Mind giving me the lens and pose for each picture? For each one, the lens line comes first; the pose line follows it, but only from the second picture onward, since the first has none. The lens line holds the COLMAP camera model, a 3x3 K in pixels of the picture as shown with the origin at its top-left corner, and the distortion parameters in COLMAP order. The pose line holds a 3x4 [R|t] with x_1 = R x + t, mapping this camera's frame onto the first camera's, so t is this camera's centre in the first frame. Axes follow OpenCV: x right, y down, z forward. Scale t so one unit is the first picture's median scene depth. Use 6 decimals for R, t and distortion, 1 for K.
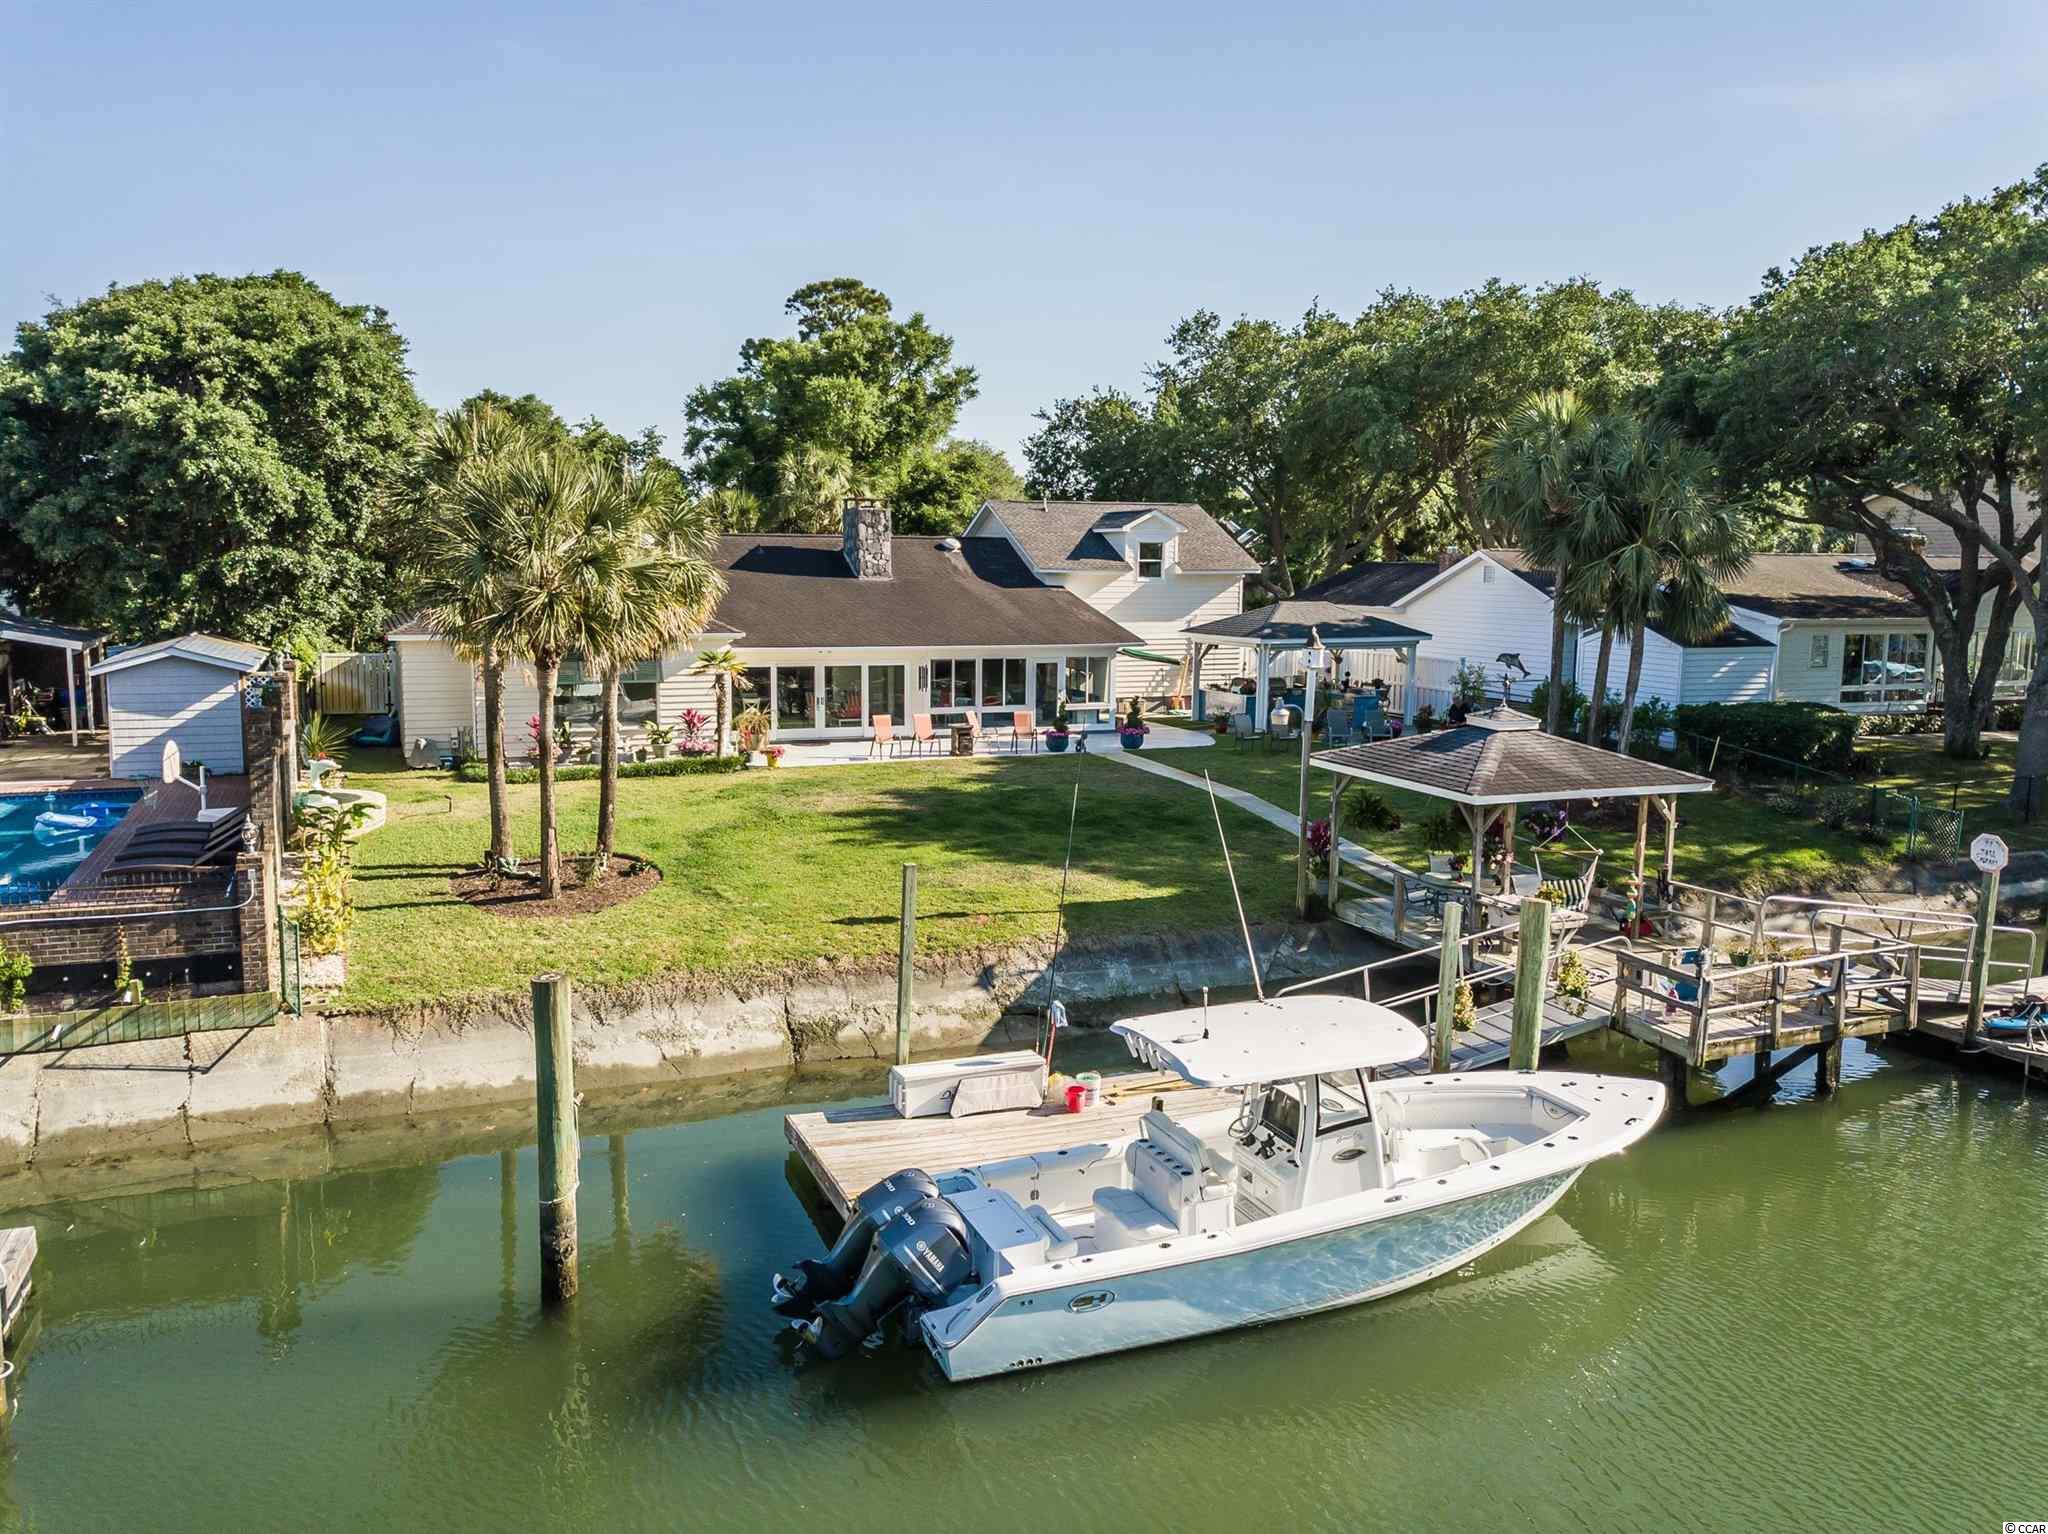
lens RADIAL K [[1557.5, 0, 1032.4], [0, 1557.5, 799.3], [0, 0, 1]] dist [0.013545, -0.005673]
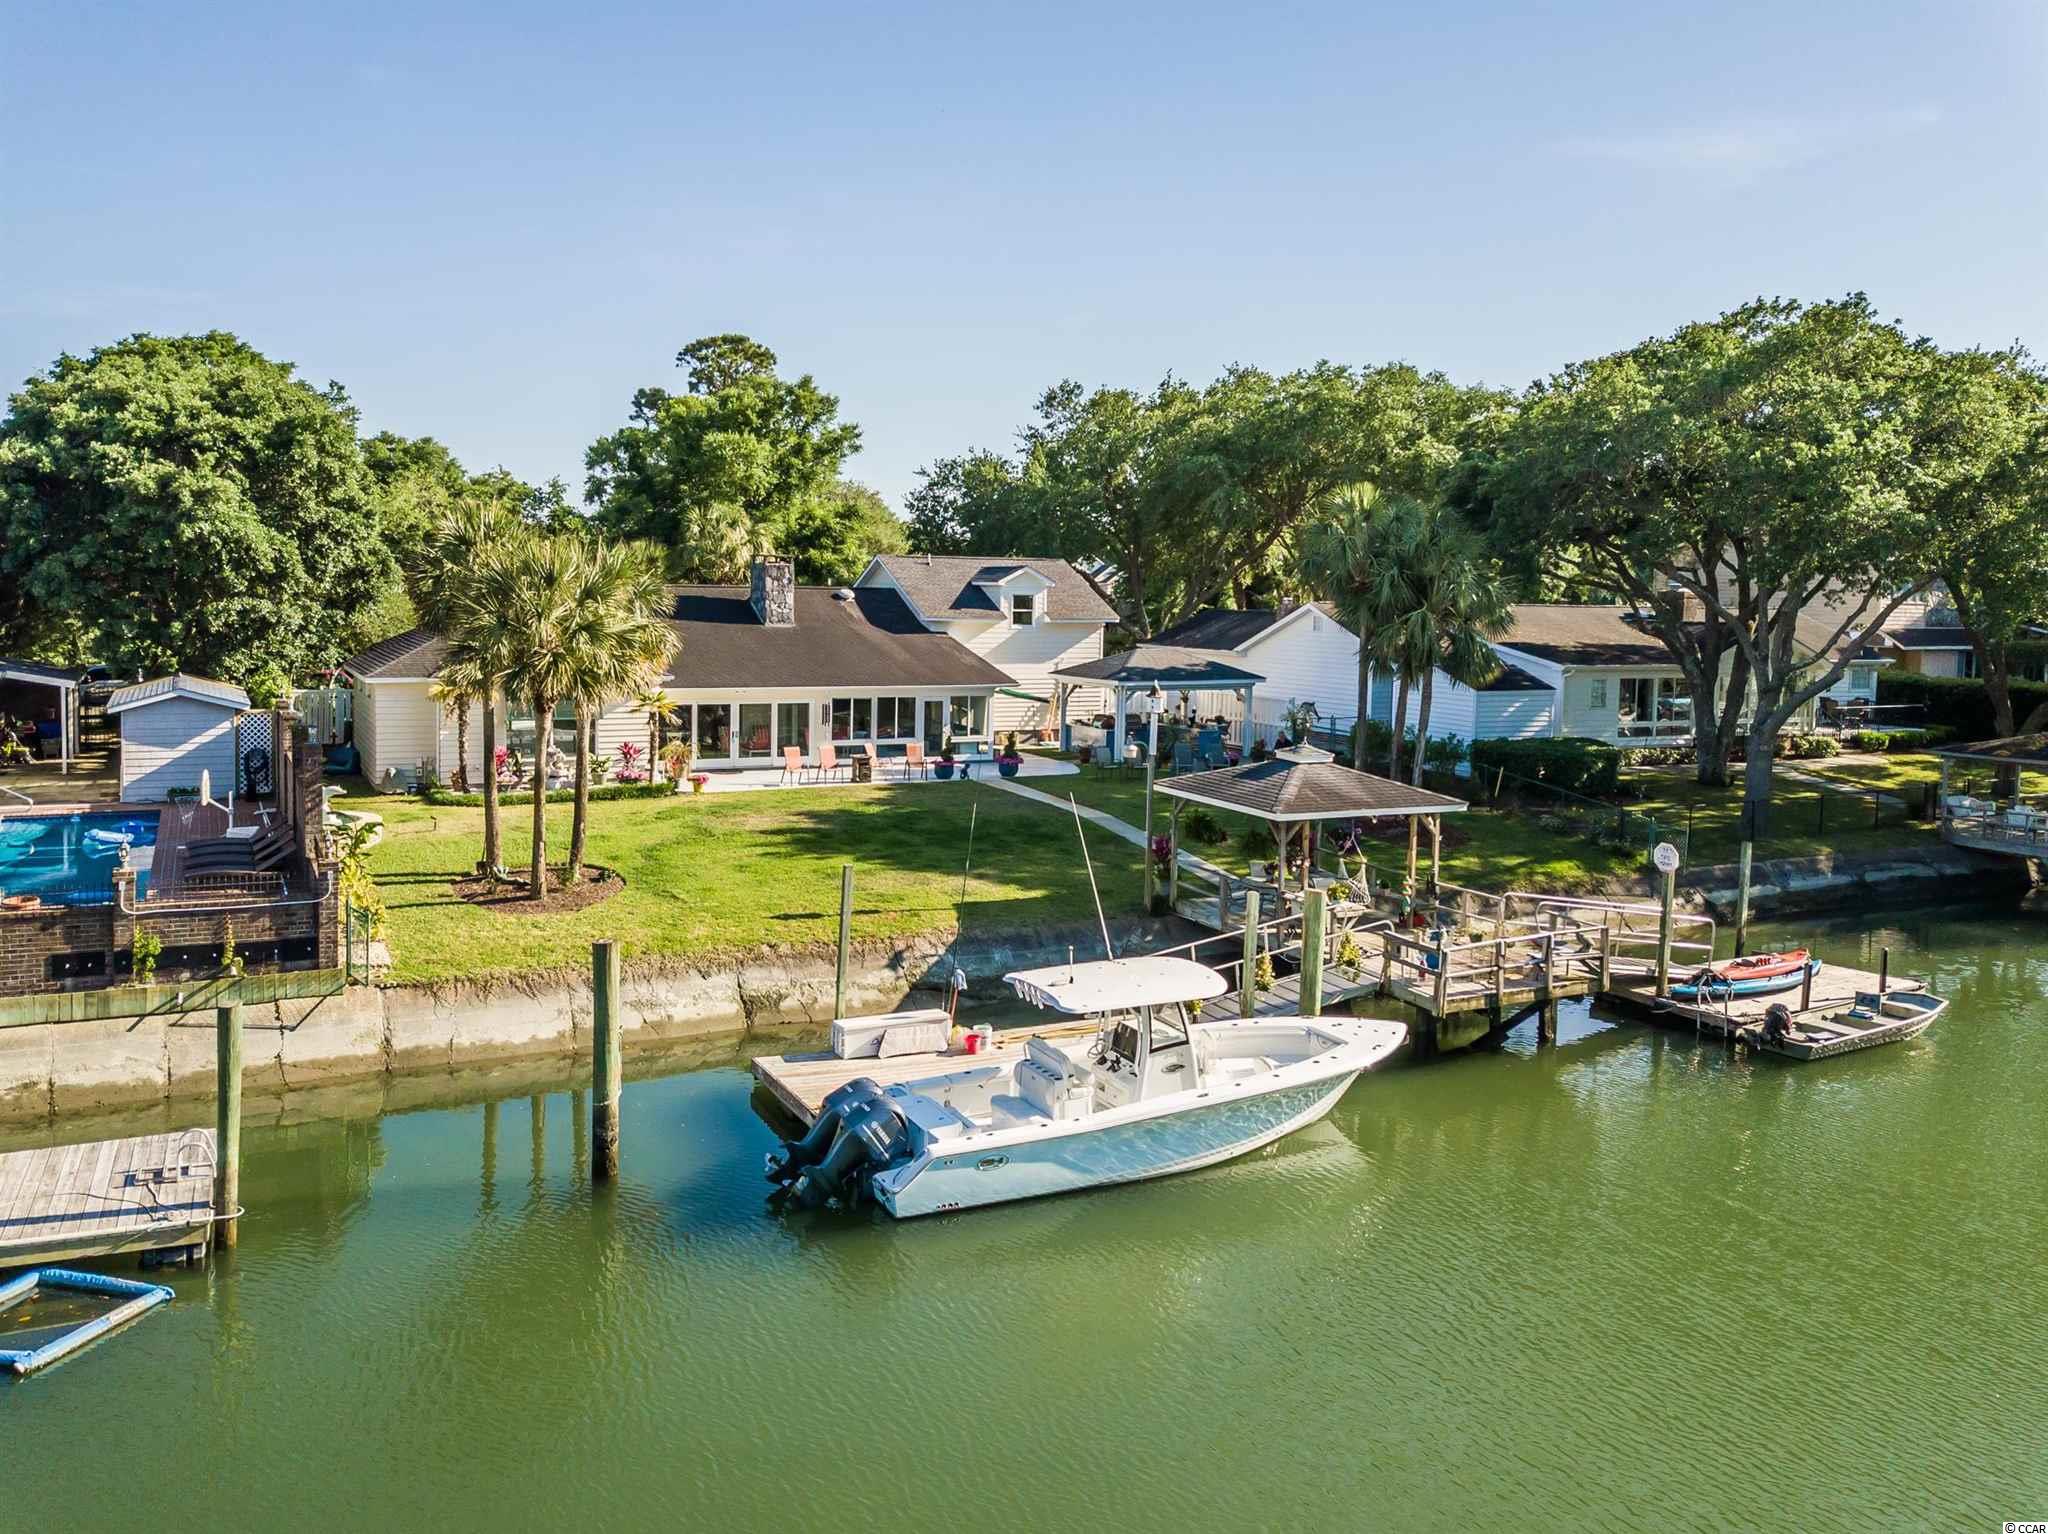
lens RADIAL K [[1557.5, 0, 1032.4], [0, 1557.5, 799.3], [0, 0, 1]] dist [0.013545, -0.005673]
pose [[0.996335, -0.000330, 0.085539, -0.019585], [0.001802, 0.999852, -0.017125, 0.004809], [-0.085520, 0.017216, 0.996188, -0.178279]]
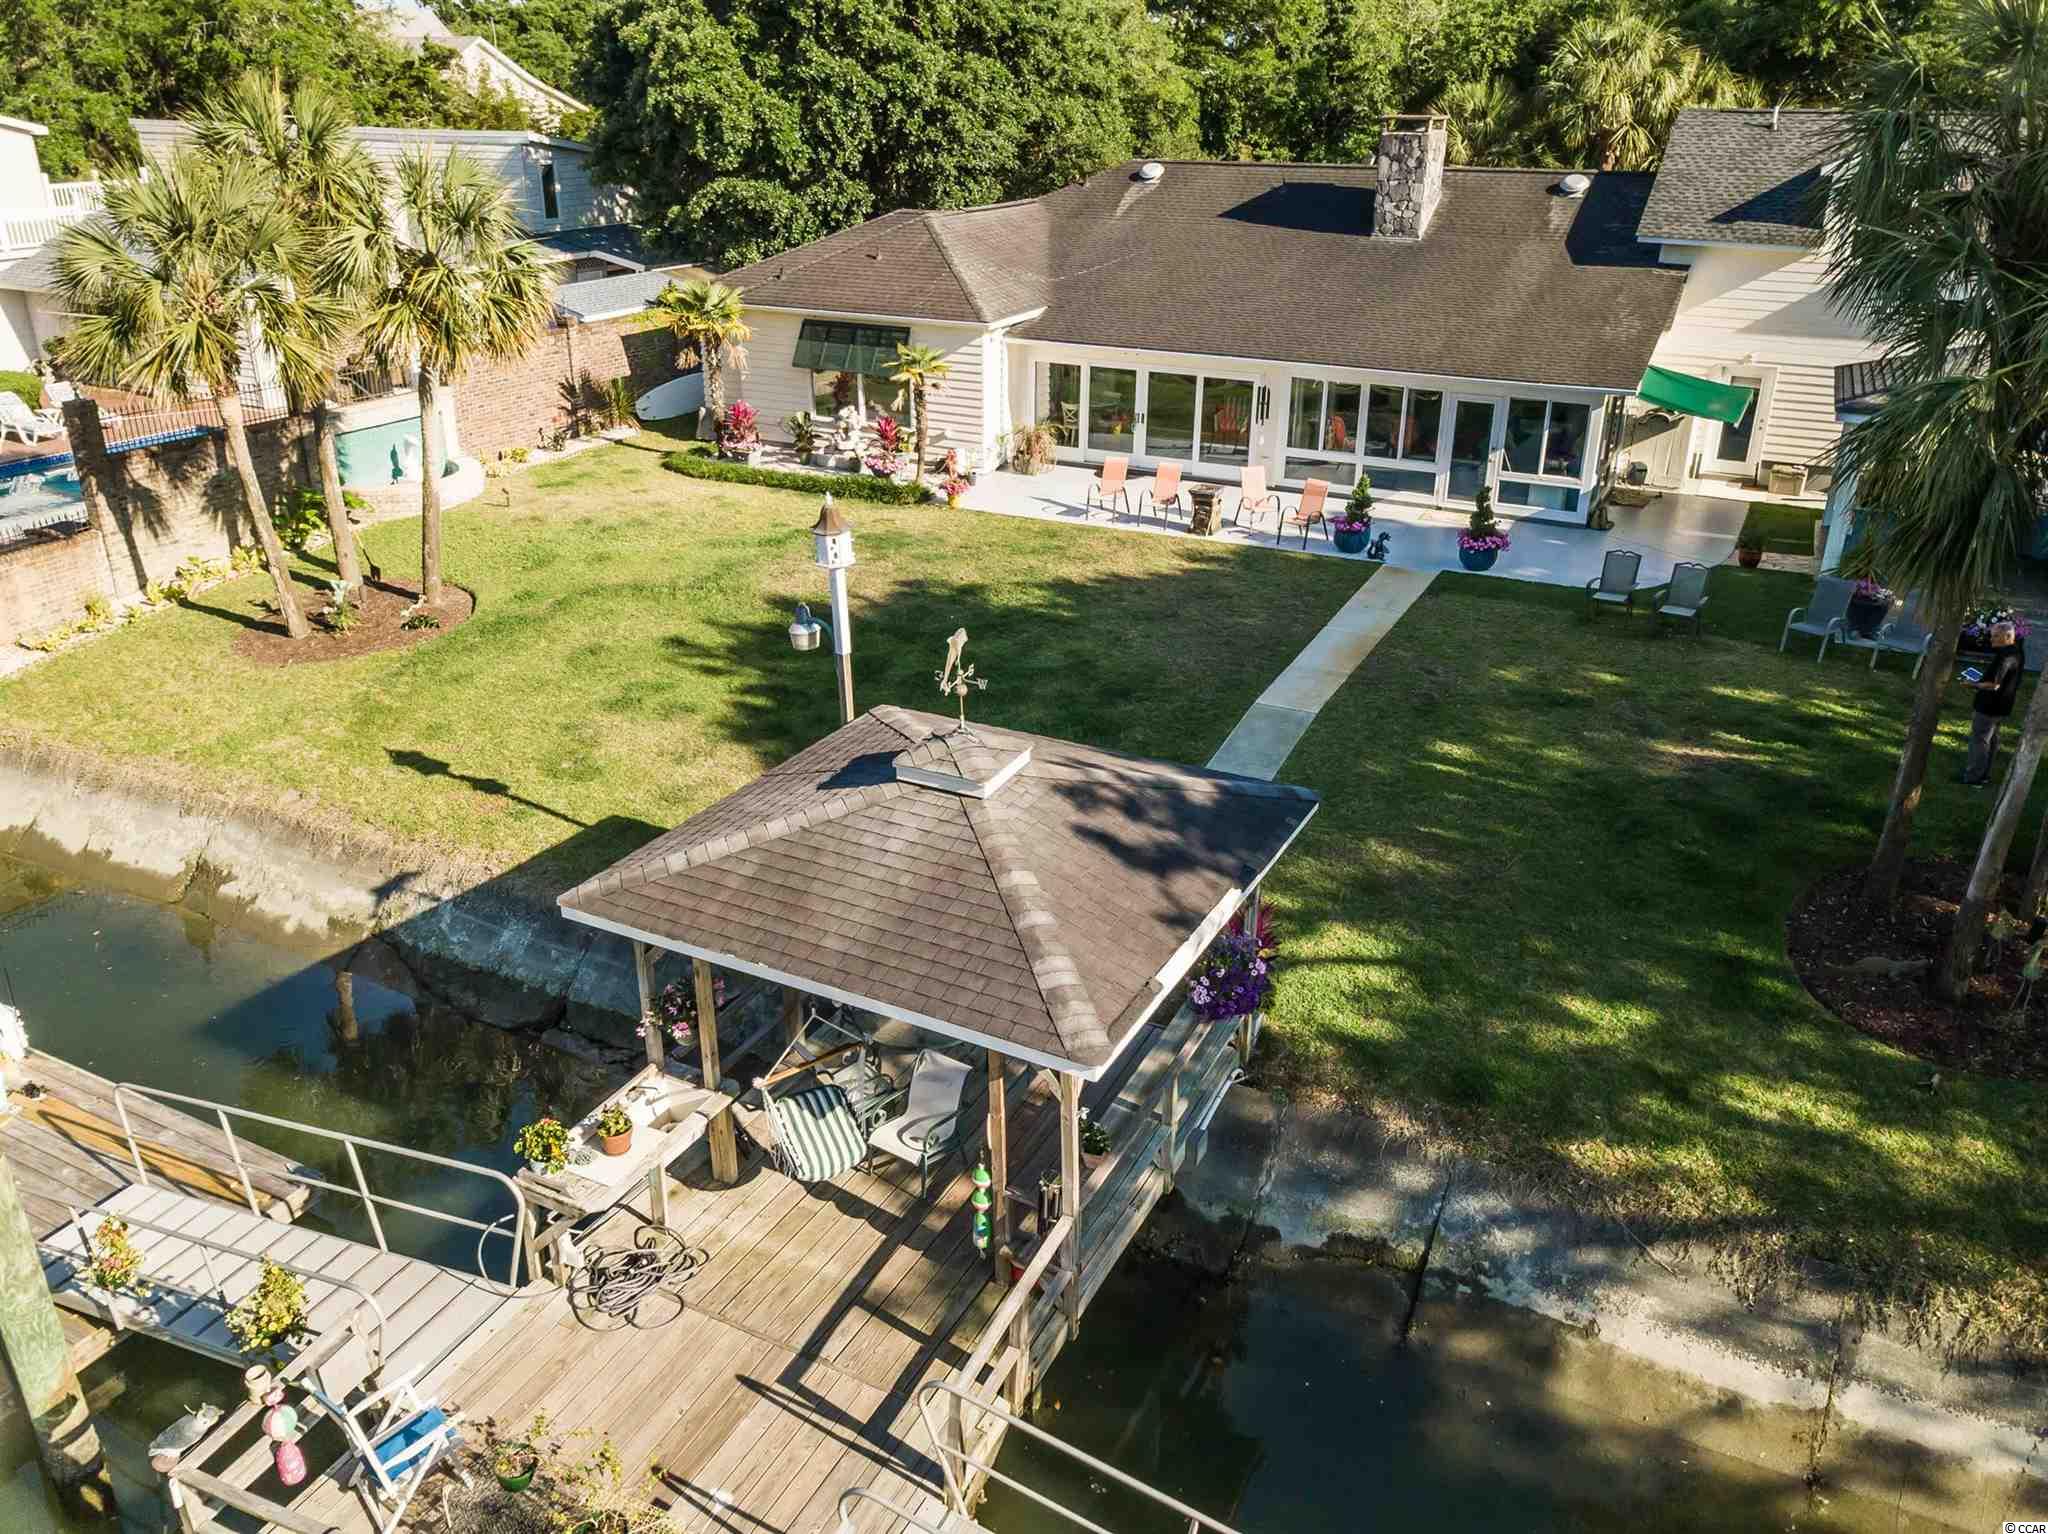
lens RADIAL K [[1552.6, 0, 1024.0], [0, 1552.6, 767.0], [0, 0, 1]] dist [0.001895, -0.001119]
pose [[0.610492, 0.312928, -0.727583, 0.489583], [-0.115046, 0.943932, 0.309446, -0.148960], [0.783623, -0.105209, 0.612264, 0.545577]]
